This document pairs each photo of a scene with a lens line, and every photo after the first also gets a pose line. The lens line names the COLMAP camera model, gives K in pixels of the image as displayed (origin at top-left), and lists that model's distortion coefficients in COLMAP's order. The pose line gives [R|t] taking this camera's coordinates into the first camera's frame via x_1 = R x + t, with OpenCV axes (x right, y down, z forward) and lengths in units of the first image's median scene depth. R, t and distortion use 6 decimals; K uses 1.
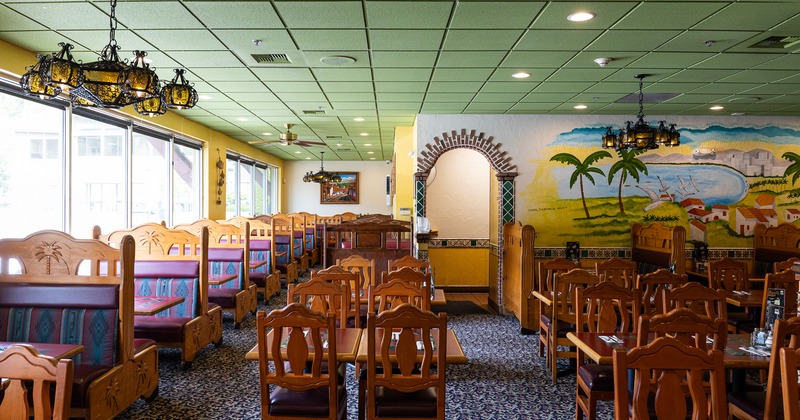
lens RADIAL K [[569.3, 0, 383.6], [0, 569.3, 209.7], [0, 0, 1]] dist [-0.000939, -0.006192]
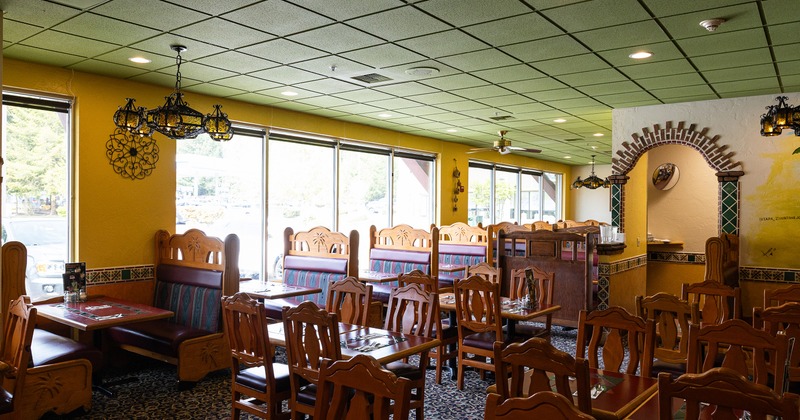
lens RADIAL K [[569.3, 0, 383.6], [0, 569.3, 209.7], [0, 0, 1]] dist [-0.000939, -0.006192]
pose [[0.806576, 0.000804, -0.591129, 0.297183], [-0.008395, 0.999914, -0.010094, 0.000061], [0.591070, 0.013105, 0.806514, 0.078220]]
